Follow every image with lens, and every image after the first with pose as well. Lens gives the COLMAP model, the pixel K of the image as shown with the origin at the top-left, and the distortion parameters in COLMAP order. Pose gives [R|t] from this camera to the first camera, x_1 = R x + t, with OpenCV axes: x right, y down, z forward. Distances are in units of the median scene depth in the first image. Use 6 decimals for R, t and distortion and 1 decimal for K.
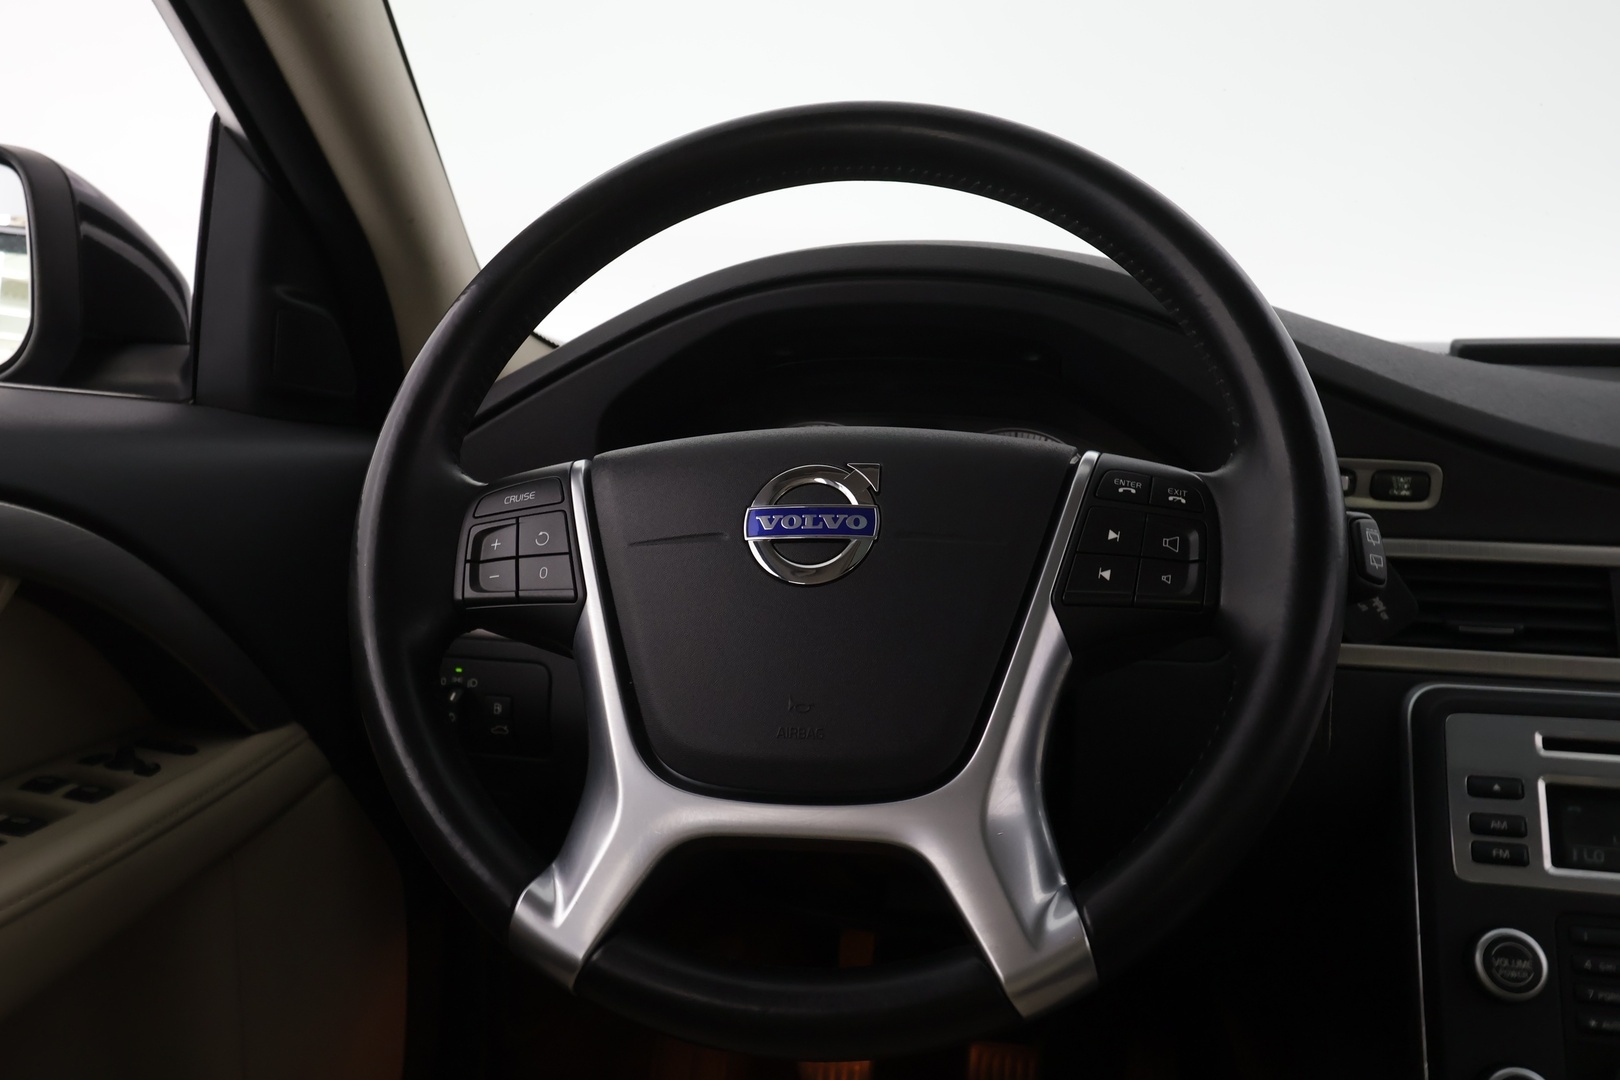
lens RADIAL K [[1277.2, 0, 810.0], [0, 1277.2, 525.8], [0, 0, 1]] dist [0.001662, -0.010432]
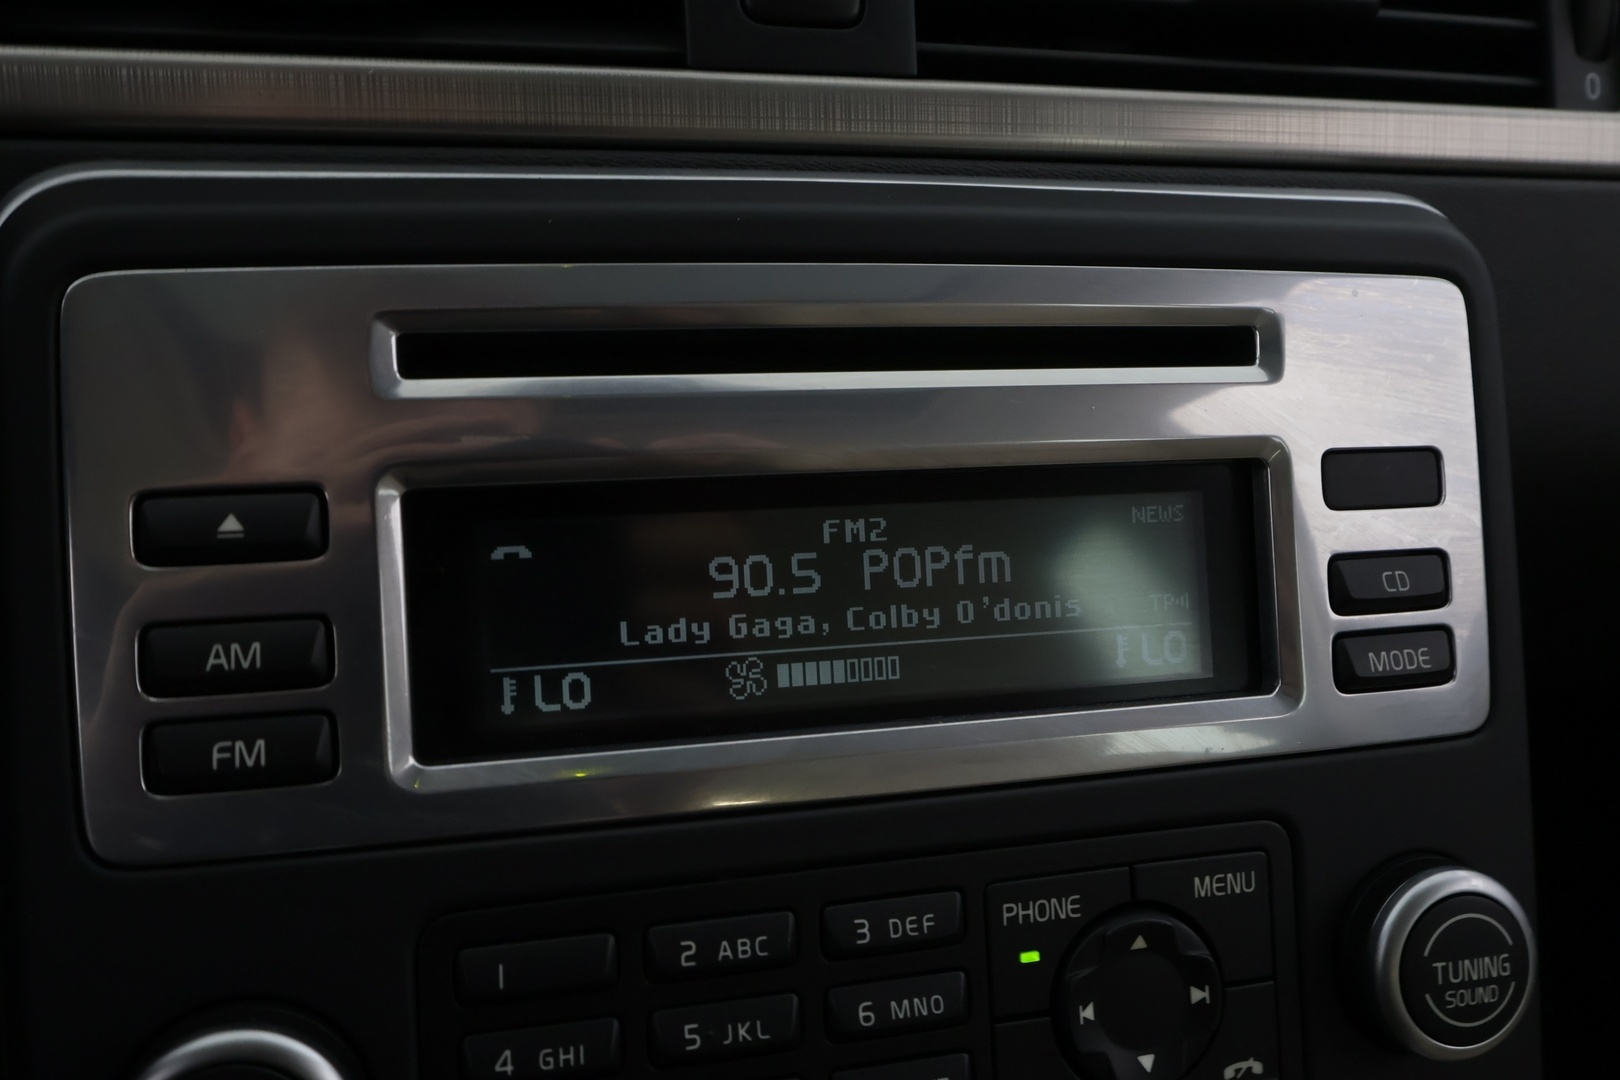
lens RADIAL K [[1277.2, 0, 807.0], [0, 1277.2, 543.1], [0, 0, 1]] dist [0.001662, -0.010432]
pose [[0.911537, -0.155909, 0.380517, 0.626351], [0.014095, 0.936642, 0.350003, 0.126507], [-0.410977, -0.313677, 0.855982, 0.803577]]
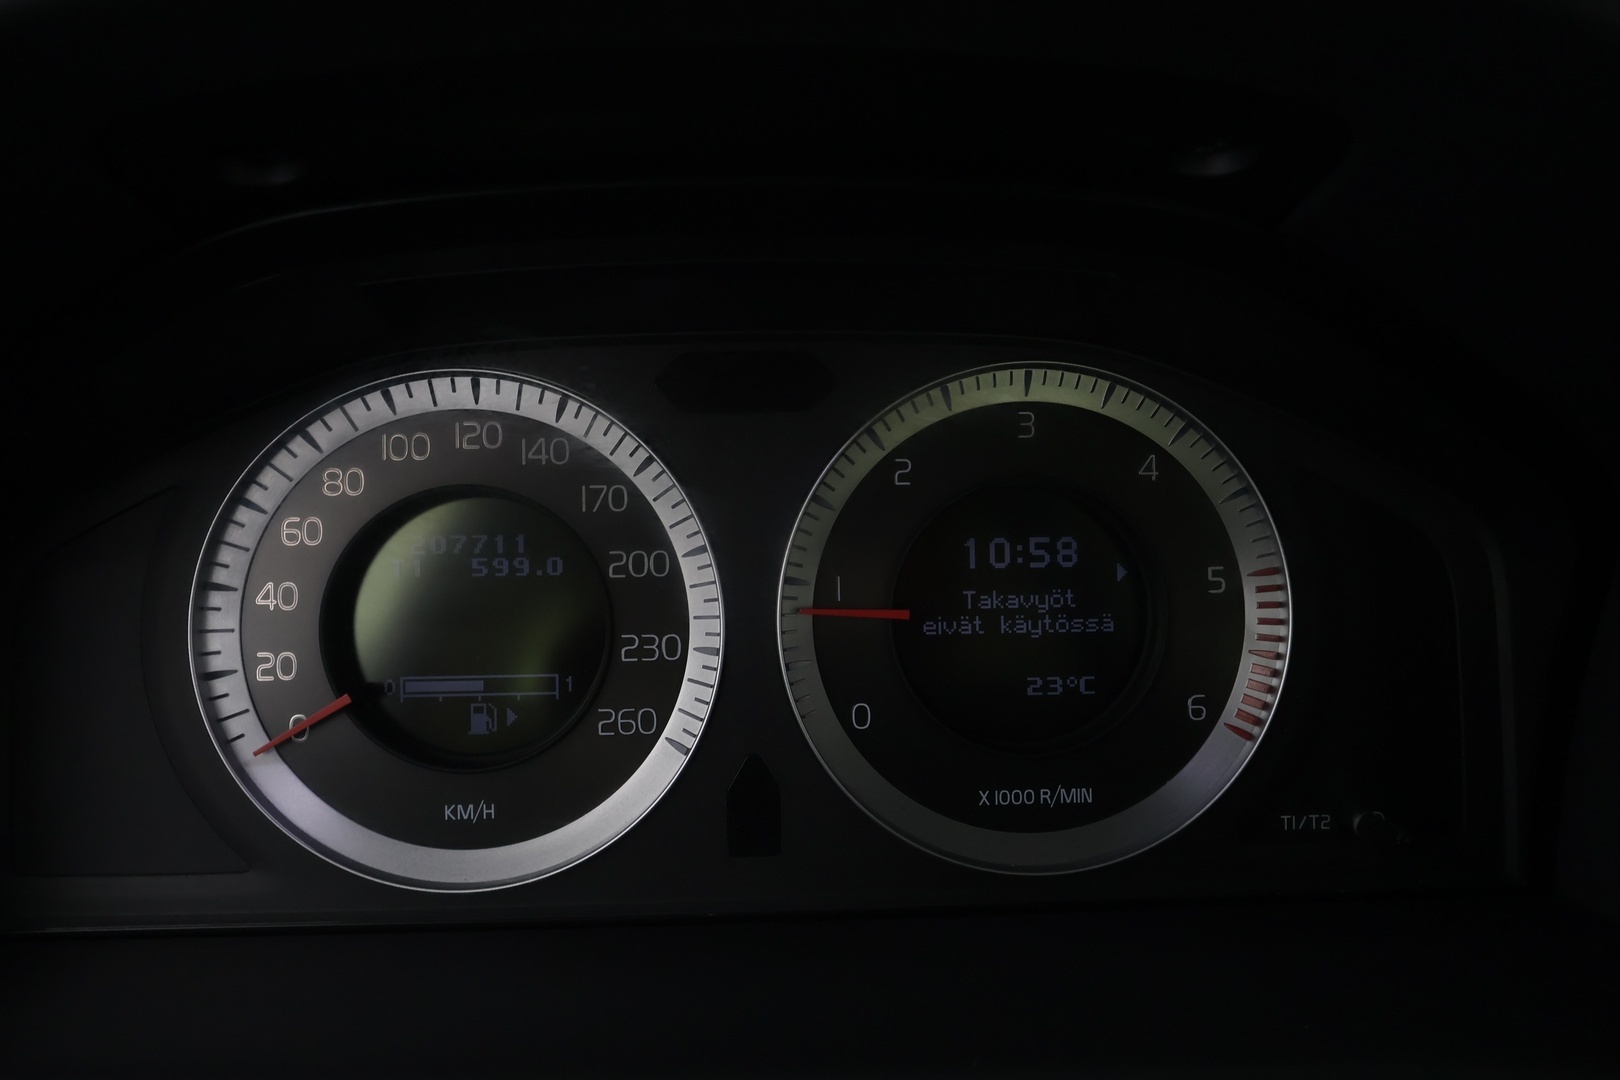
lens RADIAL K [[1277.2, 0, 806.9], [0, 1277.2, 534.5], [0, 0, 1]] dist [0.001662, -0.010432]
pose [[0.967850, -0.102467, 0.229711, 0.022264], [0.055479, 0.977733, 0.202386, -0.165278], [-0.245334, -0.183135, 0.951983, 1.080035]]
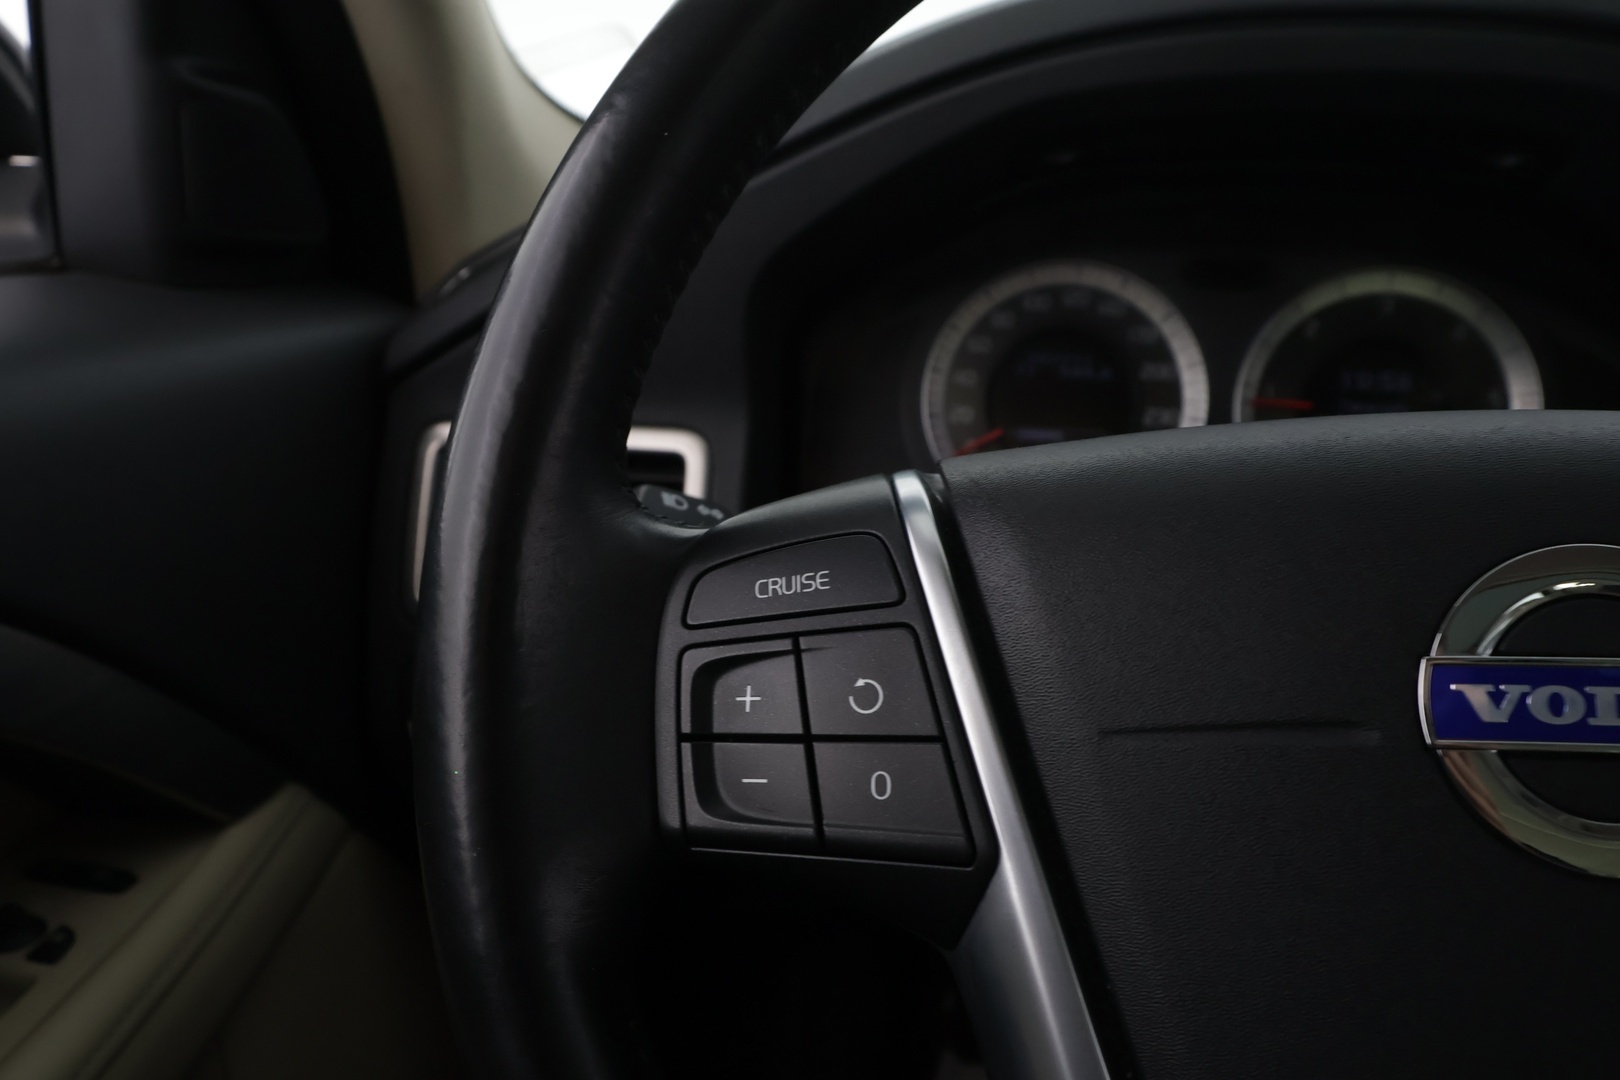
lens RADIAL K [[1277.2, 0, 806.5], [0, 1277.2, 543.6], [0, 0, 1]] dist [0.001662, -0.010432]
pose [[0.999449, -0.024438, 0.022476, -0.235984], [0.019211, 0.977759, 0.208851, -0.128372], [-0.027080, -0.208304, 0.977689, 0.588985]]
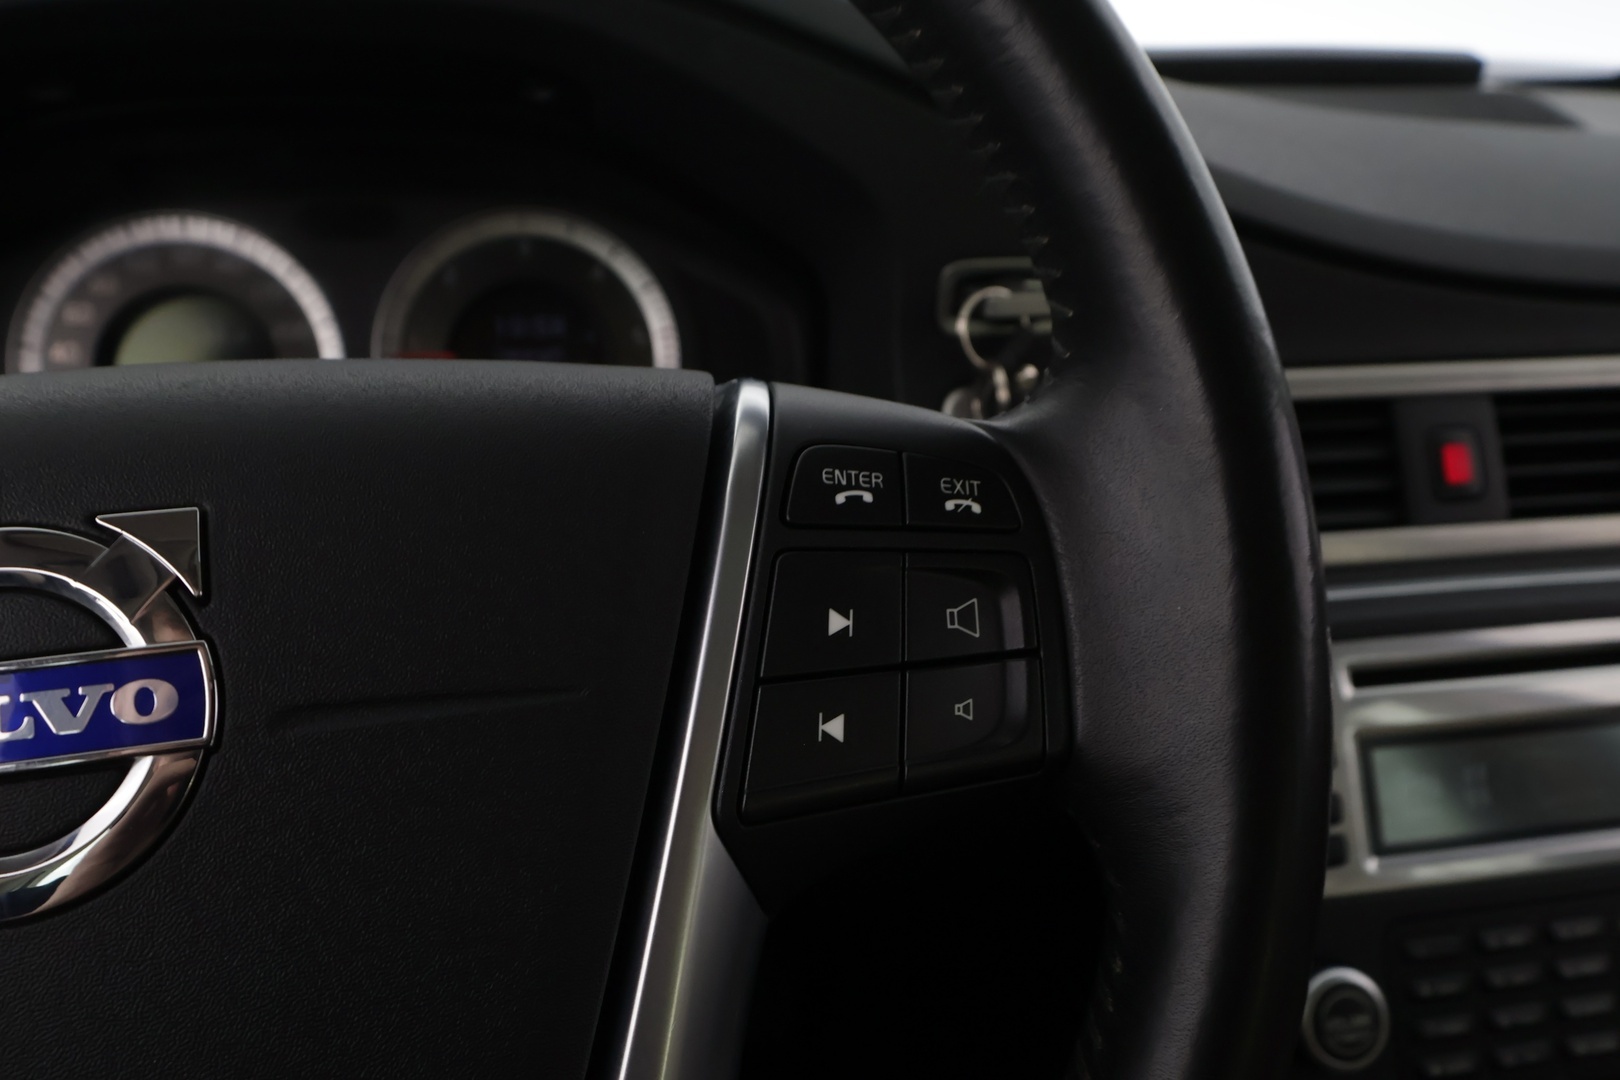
lens RADIAL K [[1277.2, 0, 834.6], [0, 1277.2, 545.1], [0, 0, 1]] dist [0.001662, -0.010432]
pose [[0.919976, -0.147755, 0.363060, 0.081868], [0.053349, 0.964813, 0.257468, -0.112585], [-0.388327, -0.217495, 0.895488, 0.580561]]
